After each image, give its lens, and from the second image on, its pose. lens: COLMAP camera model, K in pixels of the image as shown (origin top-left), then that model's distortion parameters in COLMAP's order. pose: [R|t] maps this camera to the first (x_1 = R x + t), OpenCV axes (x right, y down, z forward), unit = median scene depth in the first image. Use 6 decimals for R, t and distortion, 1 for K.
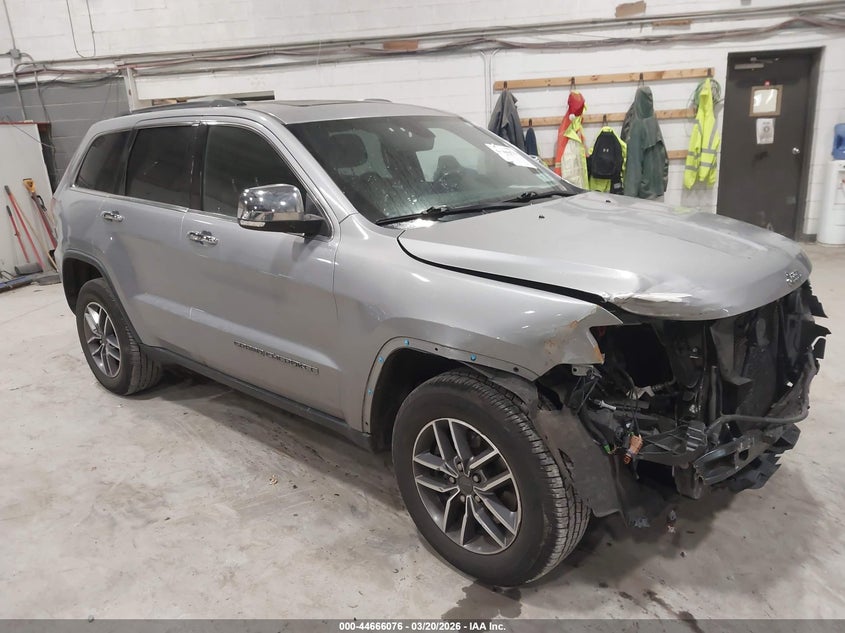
lens RADIAL K [[654.2, 0, 422.5], [0, 654.2, 316.5], [0, 0, 1]] dist [0.004600, -0.000359]
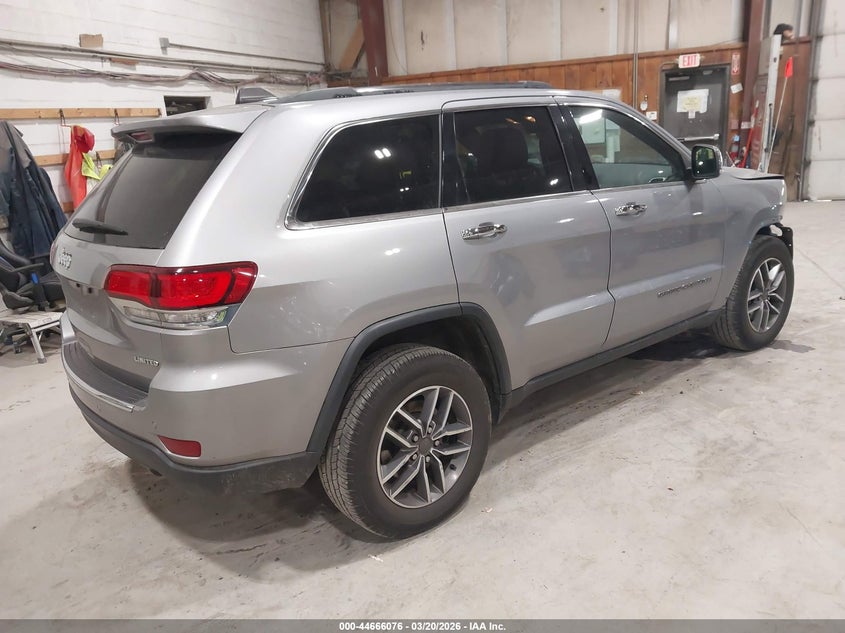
lens RADIAL K [[654.2, 0, 422.5], [0, 654.2, 316.5], [0, 0, 1]] dist [0.004600, -0.000359]
pose [[0.174656, -0.240130, 0.954899, -0.584367], [0.342137, 0.924176, 0.169826, -0.103076], [-0.923276, 0.297045, 0.243570, 0.452029]]
